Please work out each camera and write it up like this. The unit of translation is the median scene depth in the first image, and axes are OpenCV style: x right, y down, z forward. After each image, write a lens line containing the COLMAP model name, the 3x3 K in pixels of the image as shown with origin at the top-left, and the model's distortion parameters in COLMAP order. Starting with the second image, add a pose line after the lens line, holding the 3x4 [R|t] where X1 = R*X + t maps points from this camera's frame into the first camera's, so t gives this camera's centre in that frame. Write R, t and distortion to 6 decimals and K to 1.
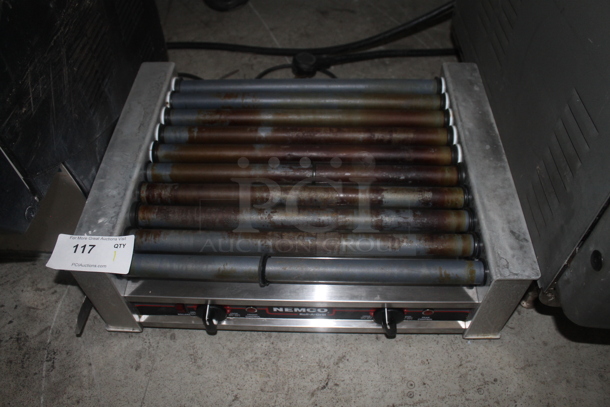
lens RADIAL K [[506.5, 0, 305.0], [0, 506.5, 203.5], [0, 0, 1]] dist [-0.188043, 0.163459]
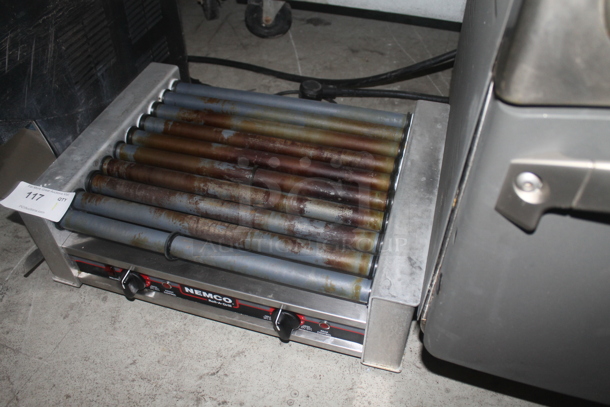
lens RADIAL K [[506.5, 0, 305.0], [0, 506.5, 203.5], [0, 0, 1]] dist [-0.188043, 0.163459]
pose [[0.967770, 0.183215, -0.172784, 0.329506], [-0.199285, 0.976620, -0.080622, 0.064953], [0.153973, 0.112457, 0.981655, -0.028999]]
